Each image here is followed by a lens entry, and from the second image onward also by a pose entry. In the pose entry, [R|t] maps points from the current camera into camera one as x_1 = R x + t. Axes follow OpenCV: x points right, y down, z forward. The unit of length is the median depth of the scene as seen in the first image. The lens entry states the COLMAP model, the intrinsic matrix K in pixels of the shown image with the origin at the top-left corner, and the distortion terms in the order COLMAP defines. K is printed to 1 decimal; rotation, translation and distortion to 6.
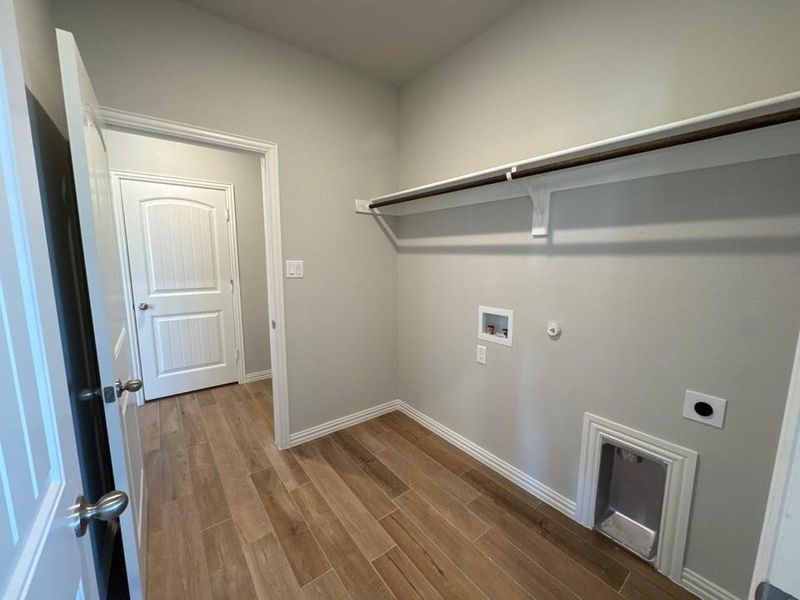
lens RADIAL K [[319.5, 0, 402.9], [0, 319.5, 295.4], [0, 0, 1]] dist [-0.001520, -0.000062]
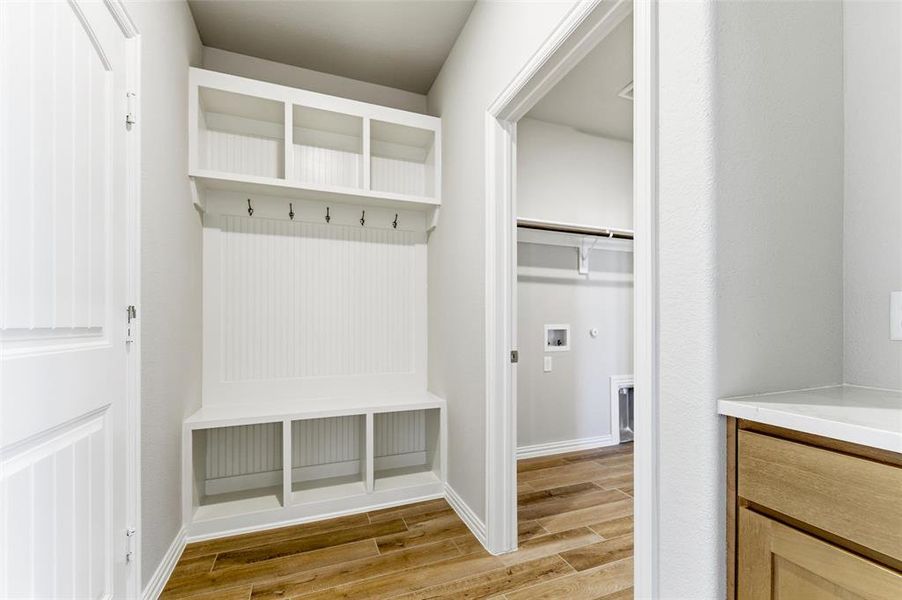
lens RADIAL K [[381.7, 0, 456.7], [0, 381.7, 323.6], [0, 0, 1]] dist [0.006430, 0.000193]
pose [[0.274247, -0.007130, 0.961633, -1.273662], [0.111500, 0.993464, -0.024432, 0.025834], [-0.955174, 0.113923, 0.273249, 0.920421]]
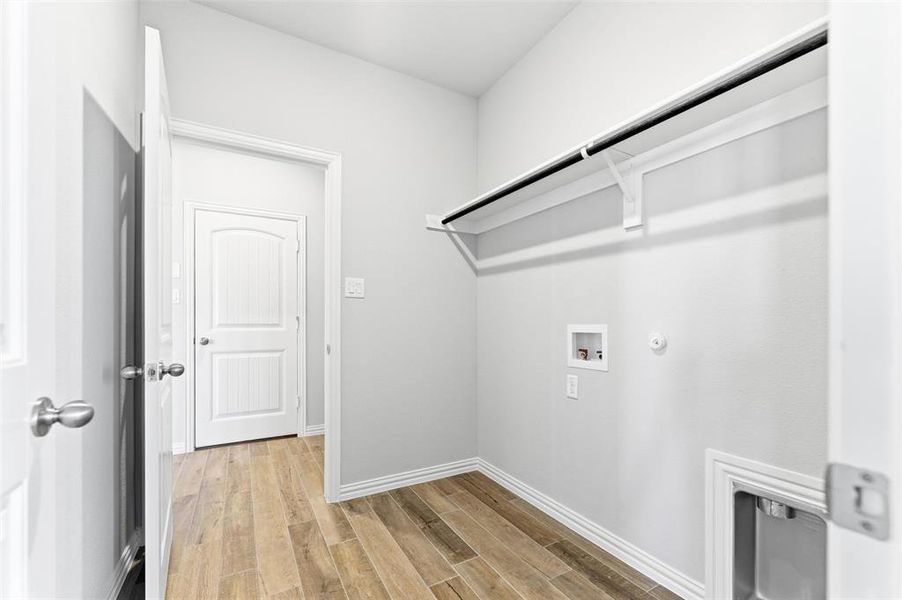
lens RADIAL K [[381.7, 0, 456.6], [0, 381.7, 314.3], [0, 0, 1]] dist [0.006430, 0.000193]
pose [[0.989626, -0.009419, -0.143356, 0.099826], [-0.010852, 0.990096, -0.139969, 0.144725], [0.143255, 0.140072, 0.979723, 0.007094]]
